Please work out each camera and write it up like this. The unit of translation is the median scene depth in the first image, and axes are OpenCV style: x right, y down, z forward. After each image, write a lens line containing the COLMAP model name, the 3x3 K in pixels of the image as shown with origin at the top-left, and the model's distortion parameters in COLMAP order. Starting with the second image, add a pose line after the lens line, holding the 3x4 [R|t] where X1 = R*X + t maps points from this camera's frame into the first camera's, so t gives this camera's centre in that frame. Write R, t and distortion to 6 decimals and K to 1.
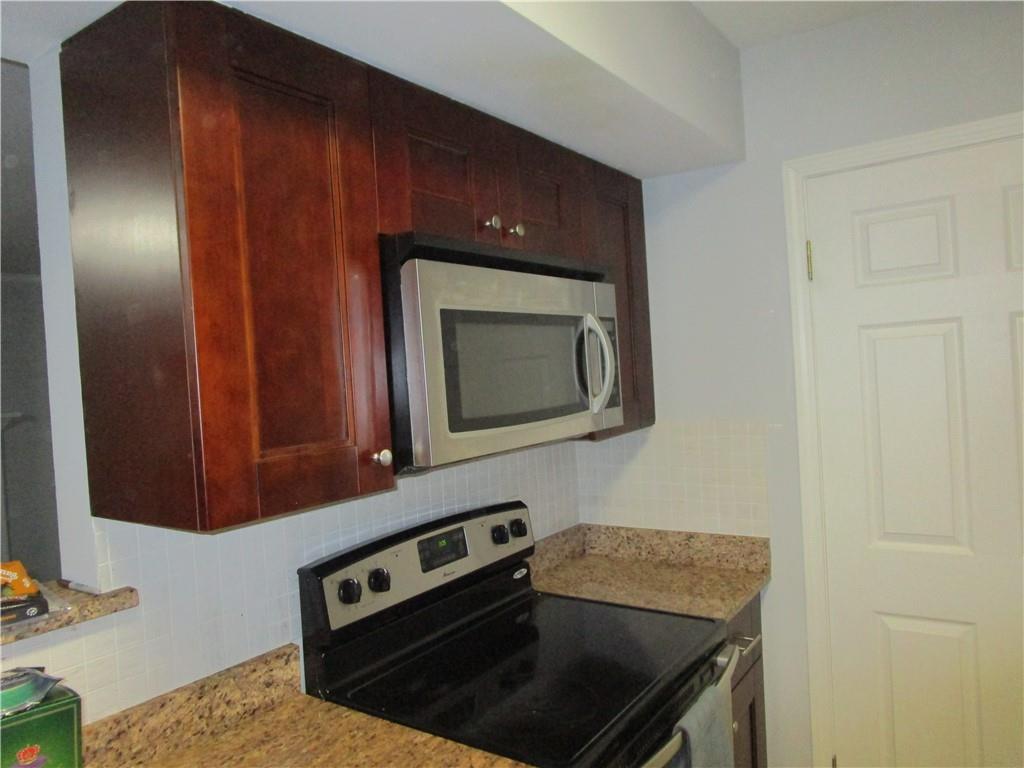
lens RADIAL K [[724.4, 0, 520.7], [0, 724.4, 386.5], [0, 0, 1]] dist [-0.020540, 0.004603]
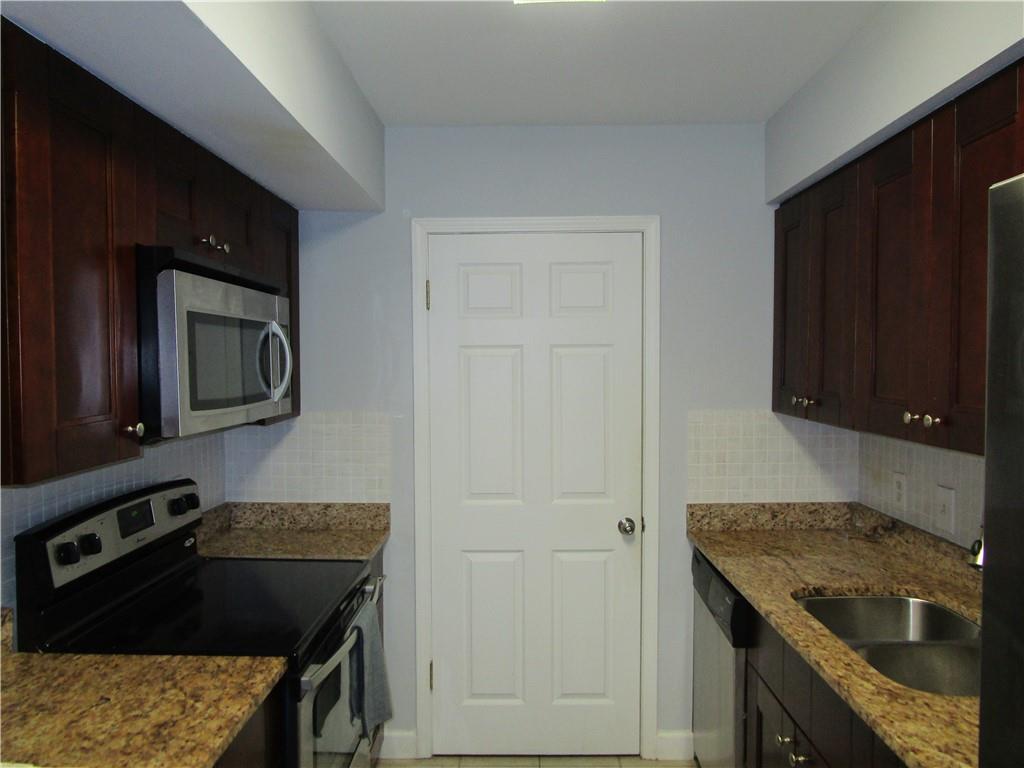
lens RADIAL K [[724.4, 0, 506.8], [0, 724.4, 386.3], [0, 0, 1]] dist [-0.020540, 0.004603]
pose [[0.835248, 0.042023, 0.548266, -0.230039], [-0.038371, 0.999099, -0.018123, 0.016646], [-0.548533, -0.005900, 0.836108, -0.232104]]
